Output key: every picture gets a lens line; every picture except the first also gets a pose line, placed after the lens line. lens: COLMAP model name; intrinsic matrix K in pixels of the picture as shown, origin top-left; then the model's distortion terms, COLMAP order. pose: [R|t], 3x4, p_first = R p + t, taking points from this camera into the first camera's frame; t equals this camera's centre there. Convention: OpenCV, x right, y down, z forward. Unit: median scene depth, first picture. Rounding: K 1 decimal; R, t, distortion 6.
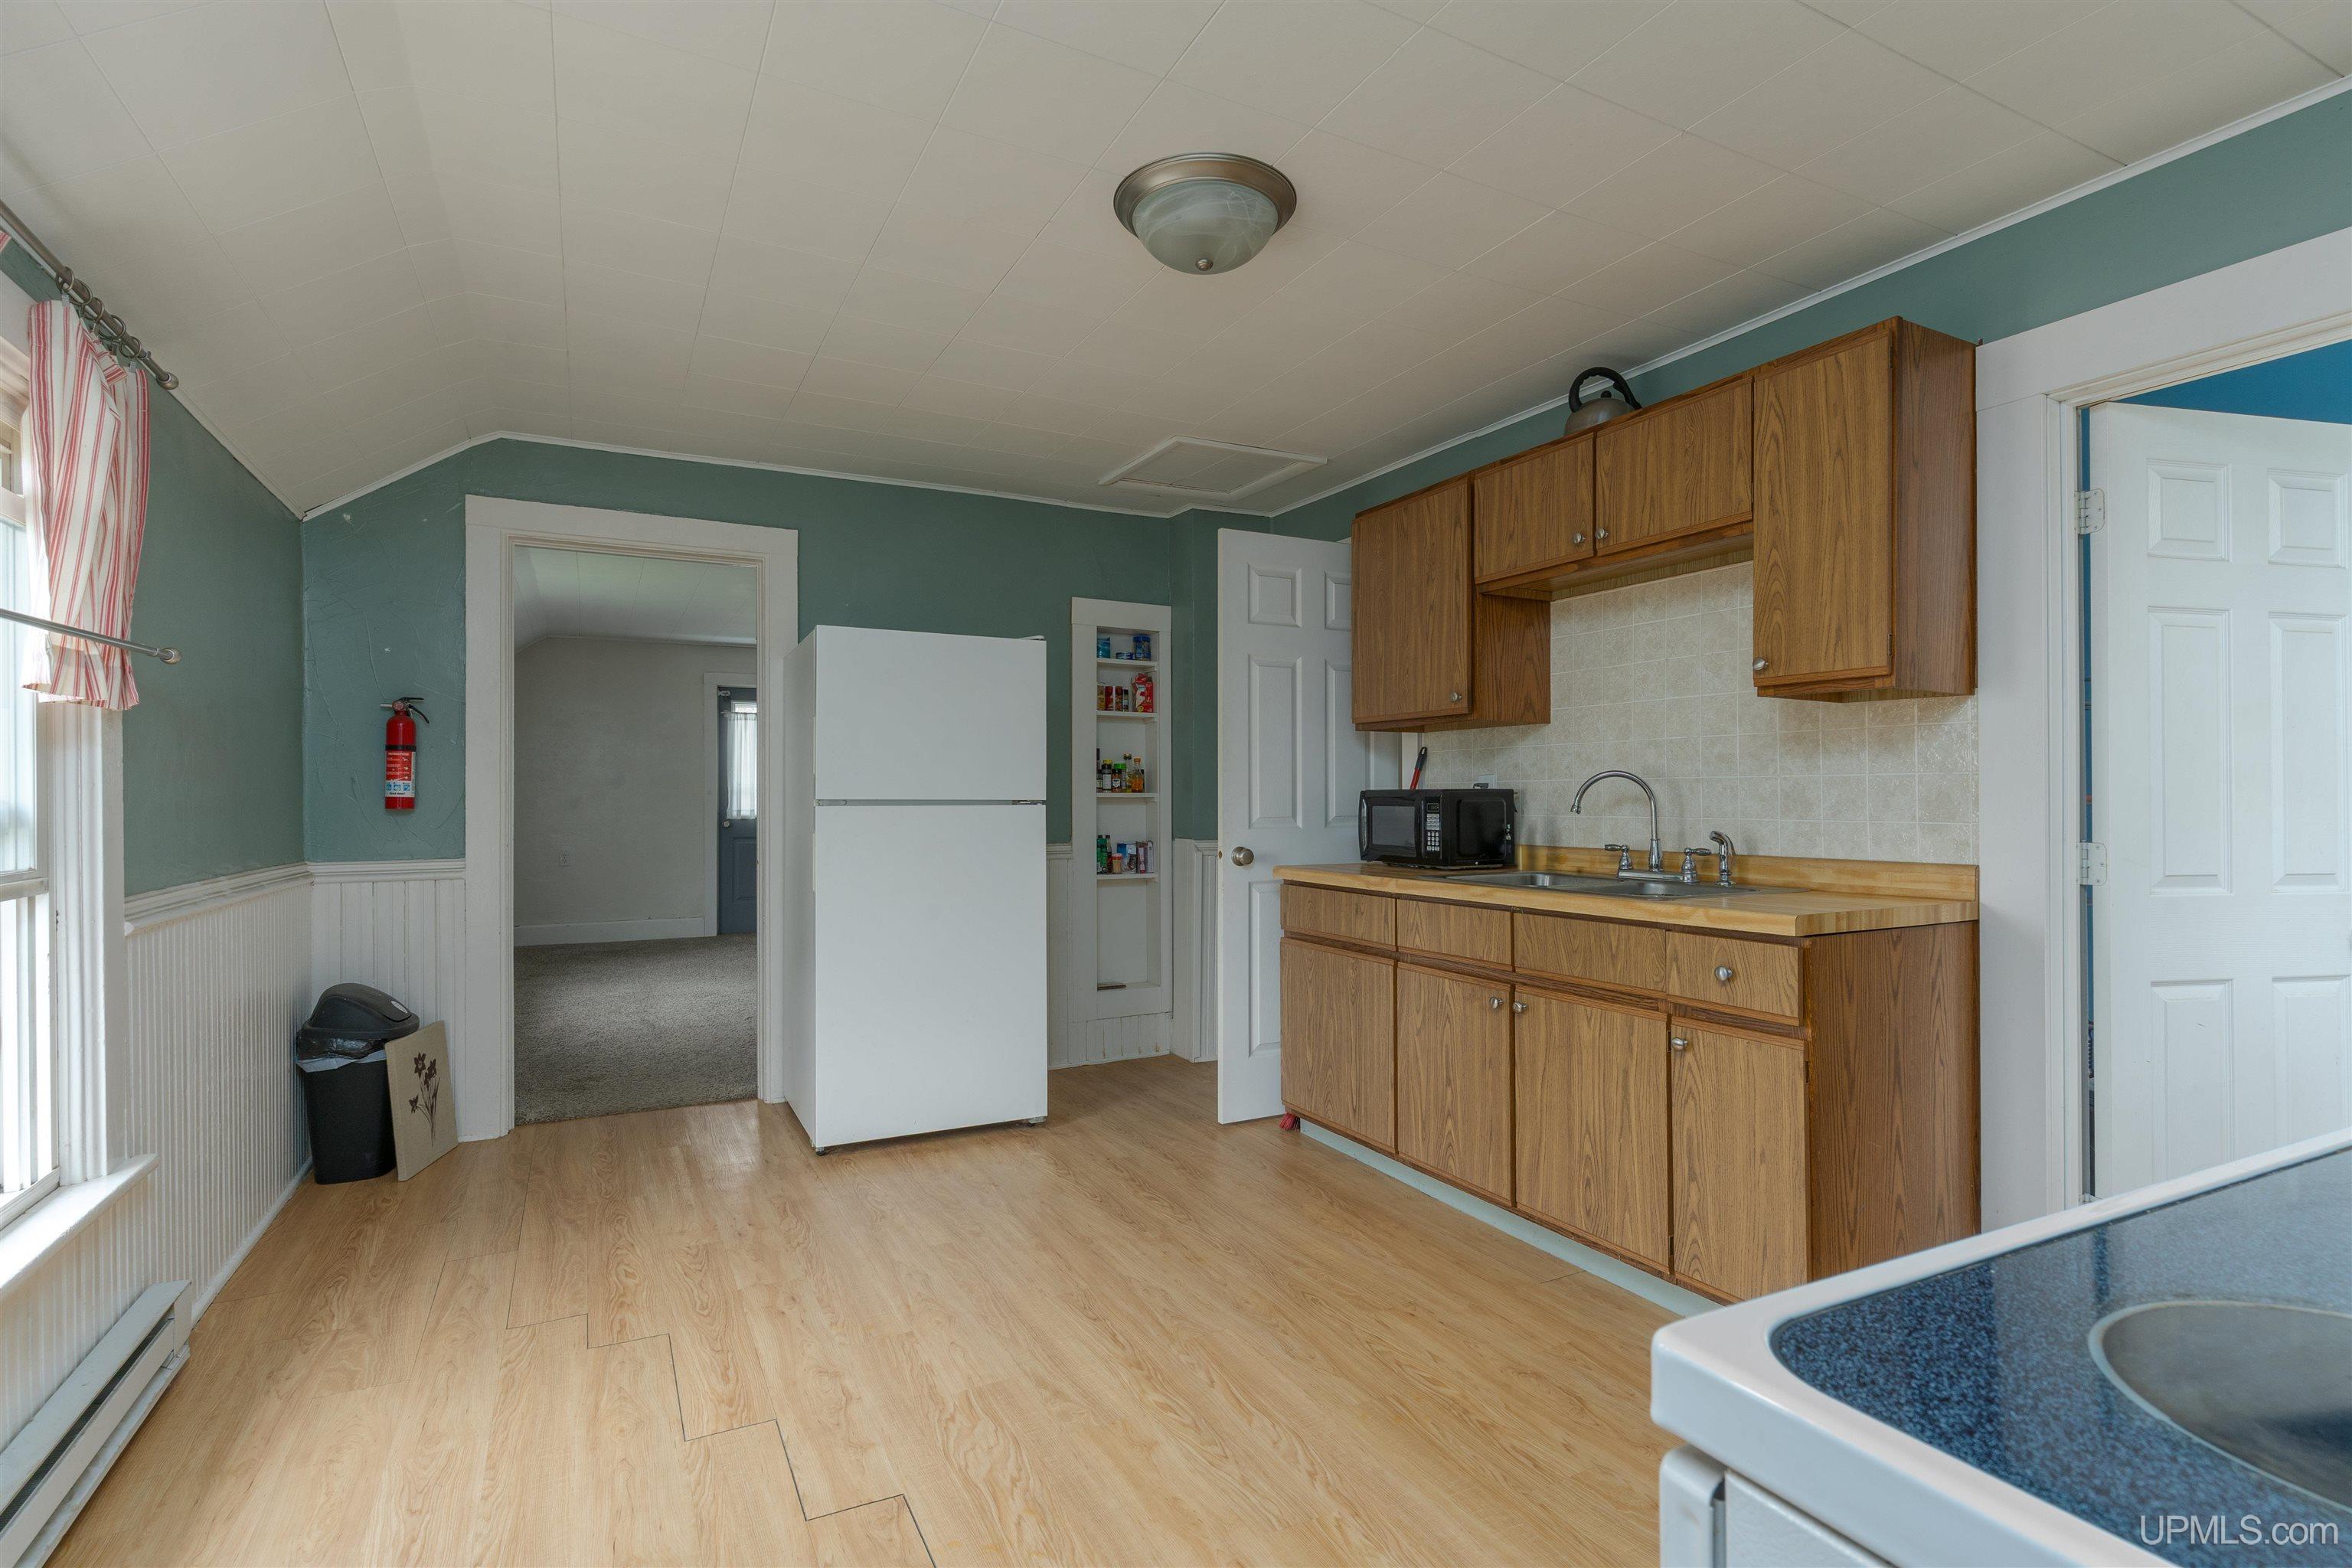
lens RADIAL K [[1124.6, 0, 1167.3], [0, 1124.6, 801.2], [0, 0, 1]] dist [0.001401, 0.002239]
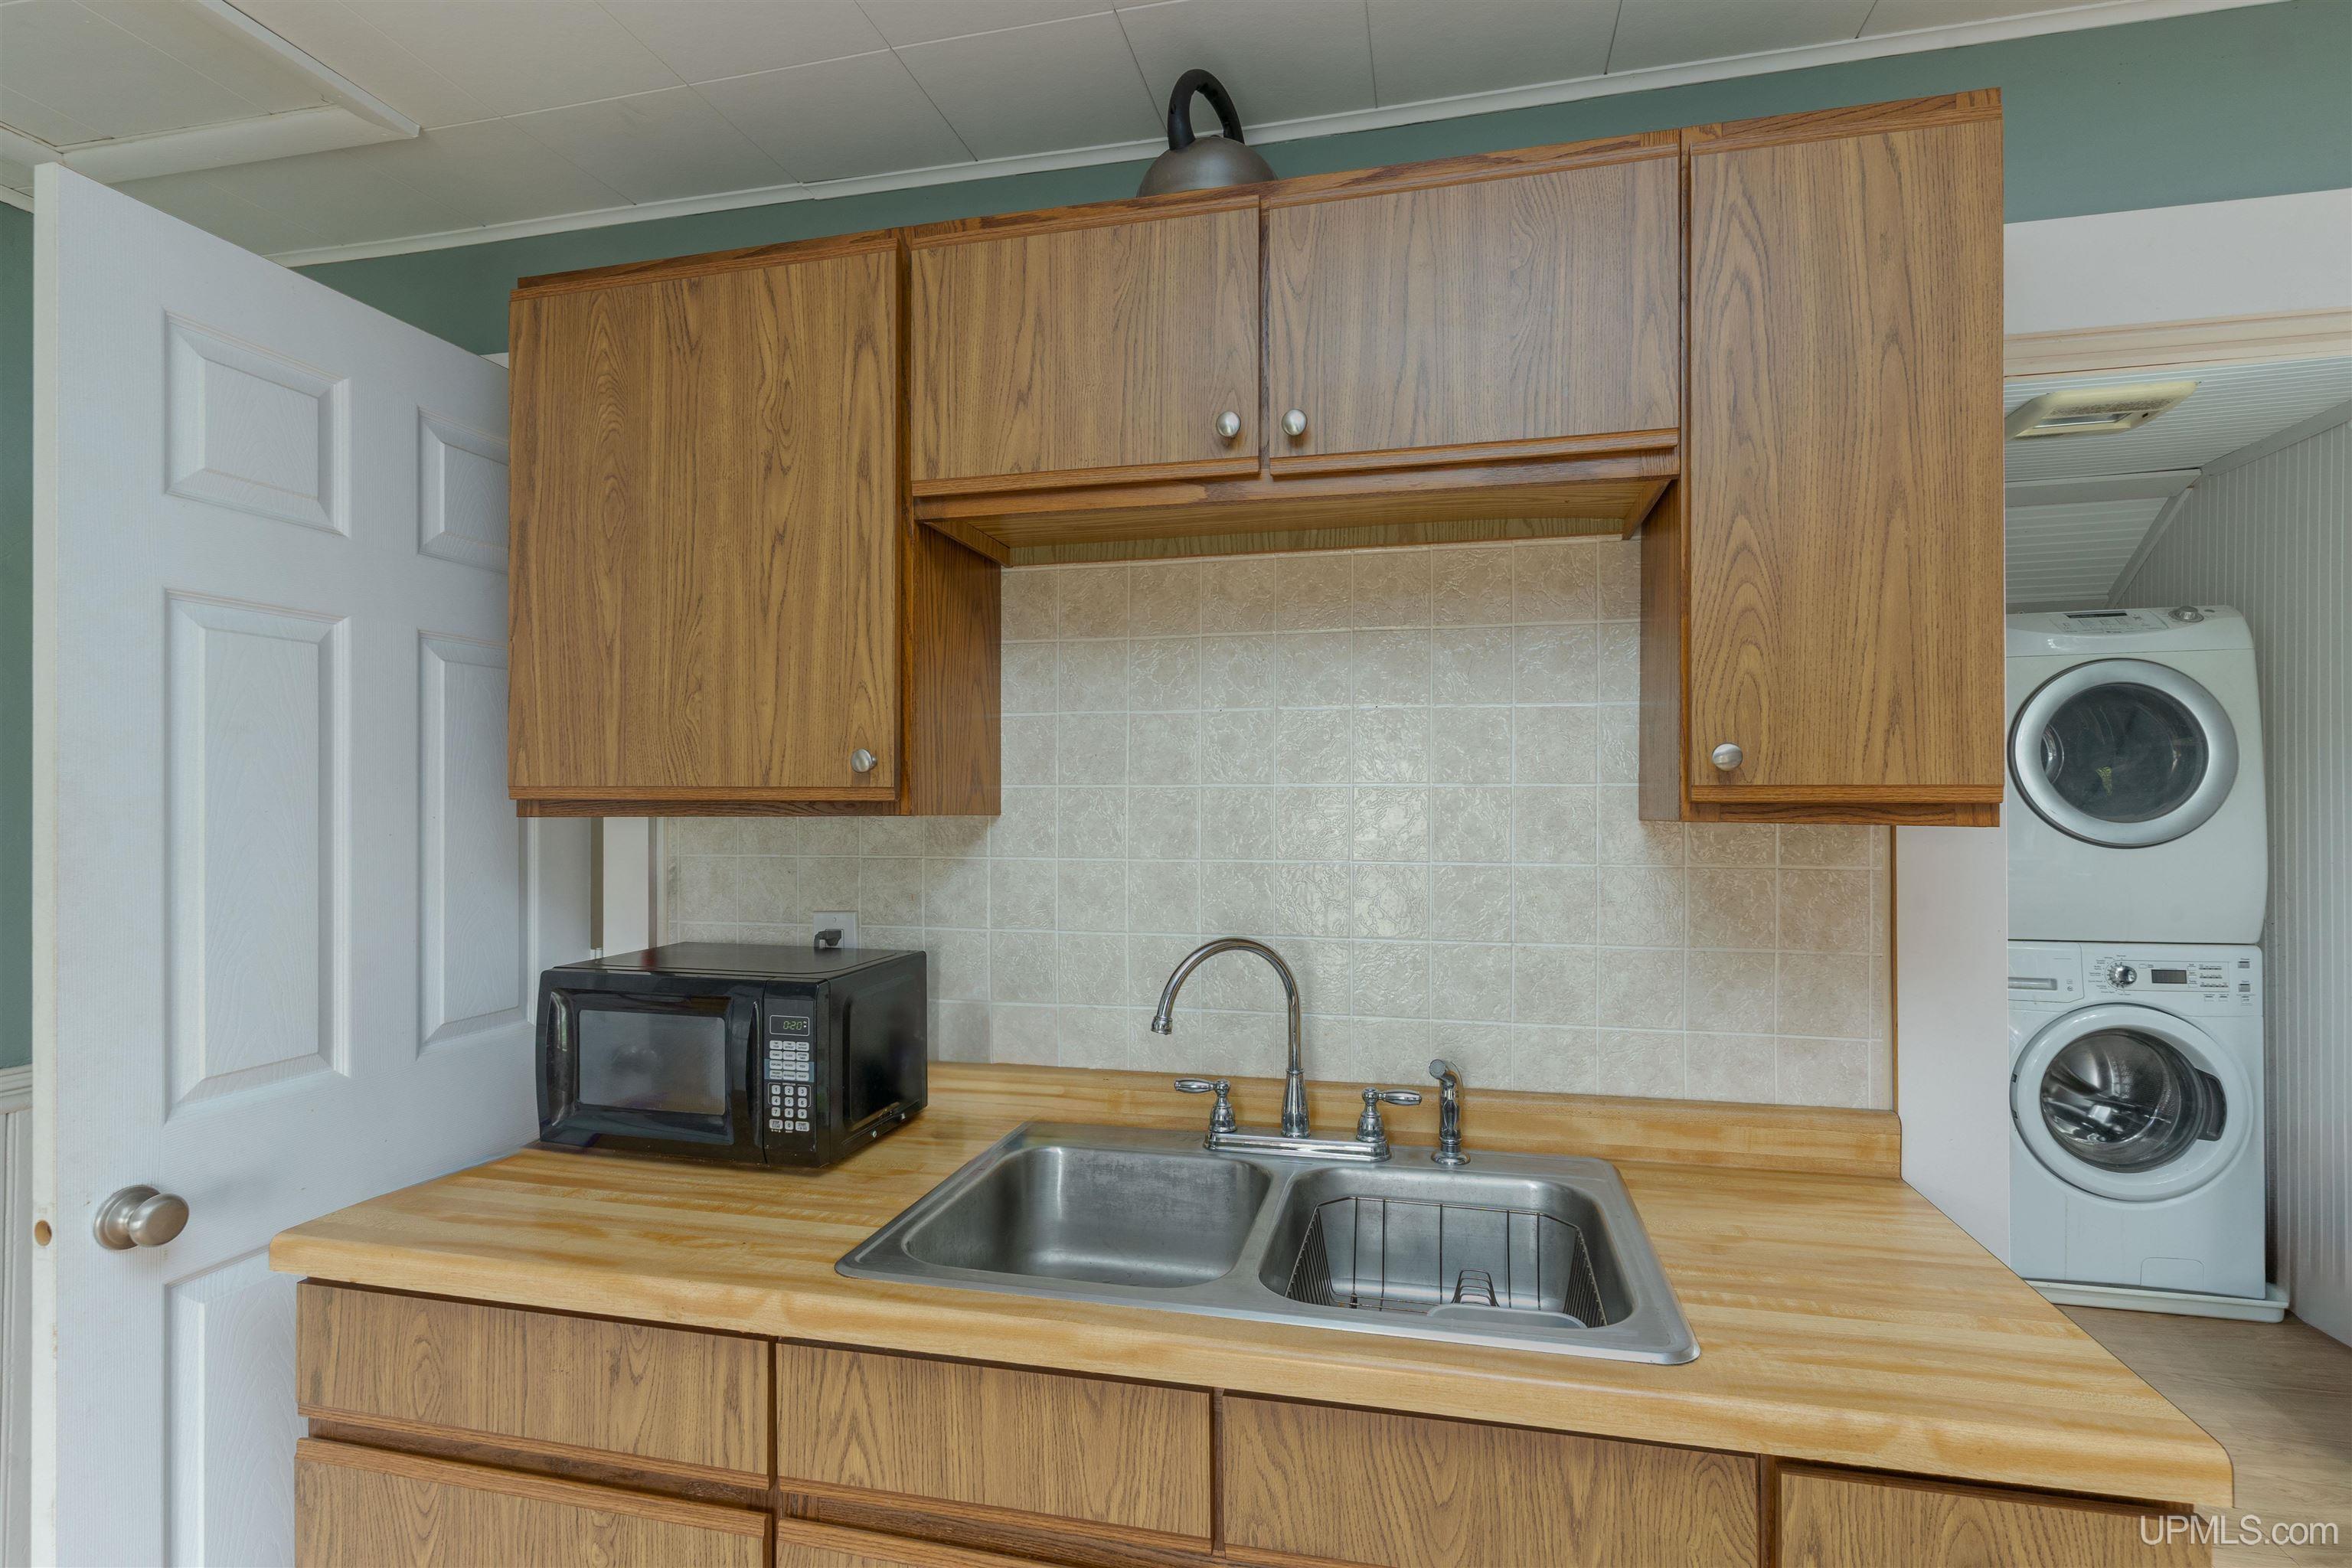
lens RADIAL K [[1124.6, 0, 1178.8], [0, 1124.6, 794.6], [0, 0, 1]] dist [0.001401, 0.002239]
pose [[0.653973, 0.002768, 0.756513, 0.022643], [0.004156, 0.999965, -0.007251, -0.088709], [-0.756506, 0.007886, 0.653939, 0.740274]]
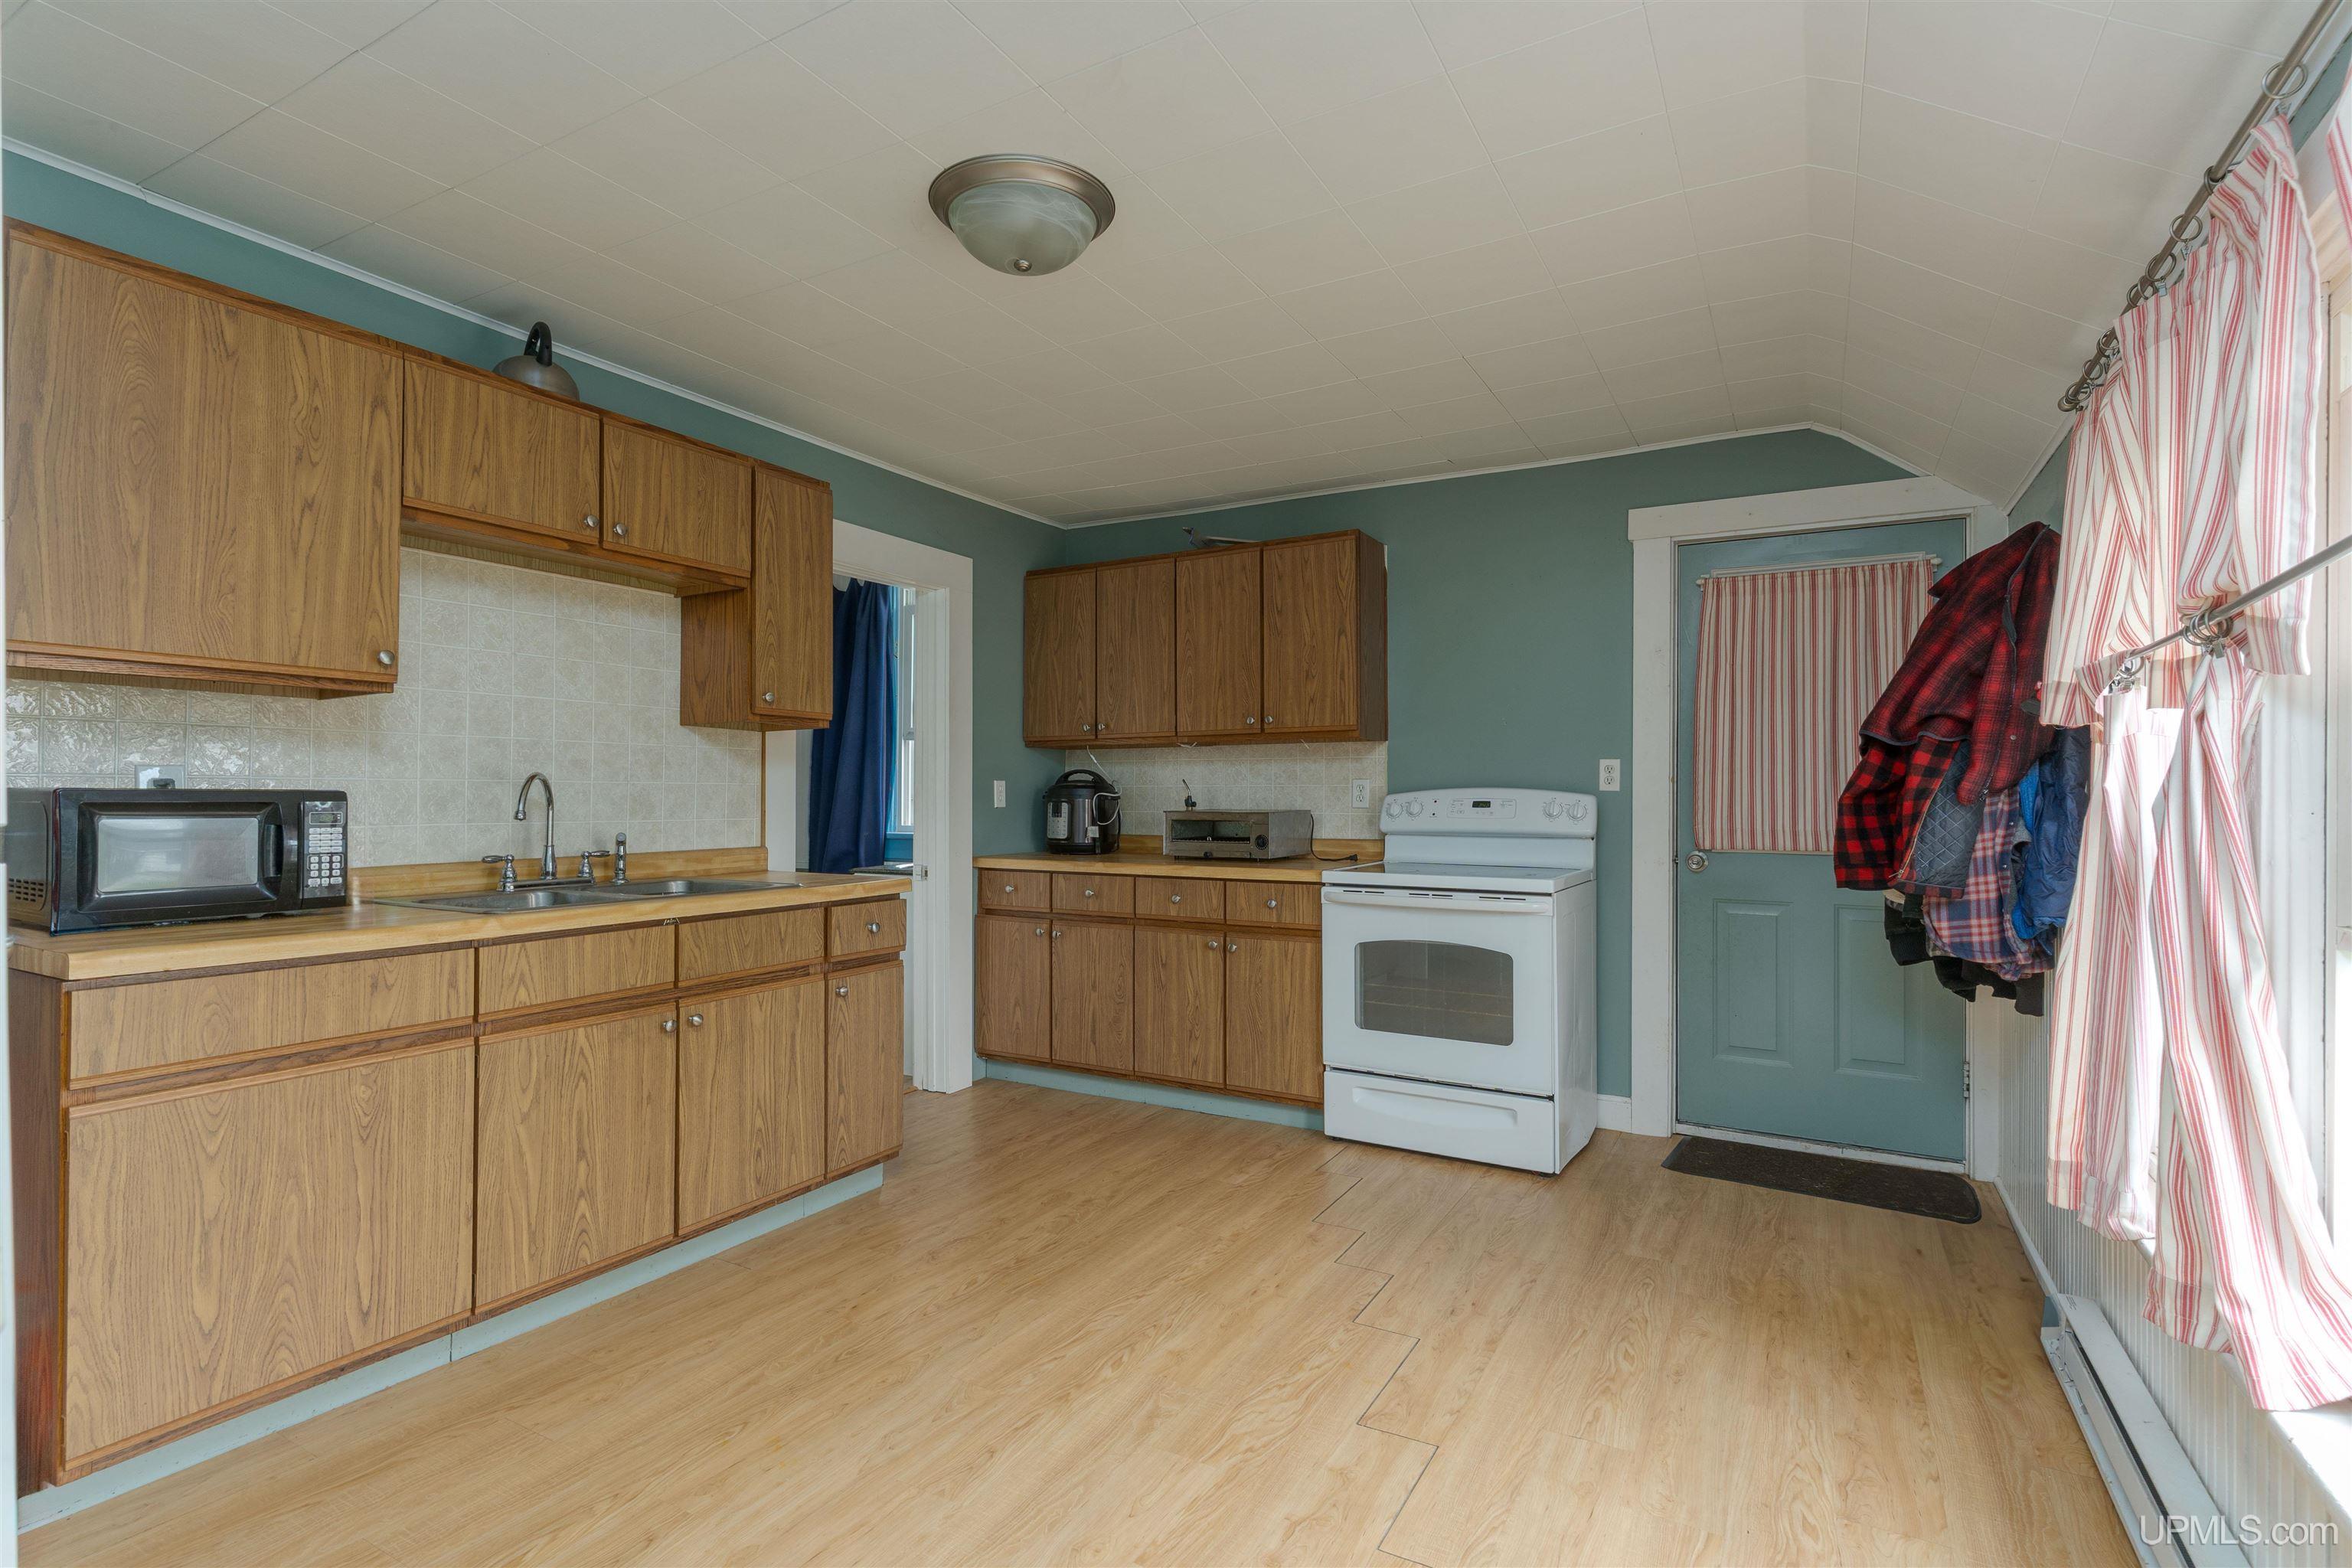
lens RADIAL K [[1124.6, 0, 1181.3], [0, 1124.6, 802.9], [0, 0, 1]] dist [0.001401, 0.002239]
pose [[-0.547301, -0.004591, 0.836924, -0.683444], [0.001773, 0.999976, 0.006644, -0.007876], [-0.836934, 0.005120, -0.547279, 1.116618]]
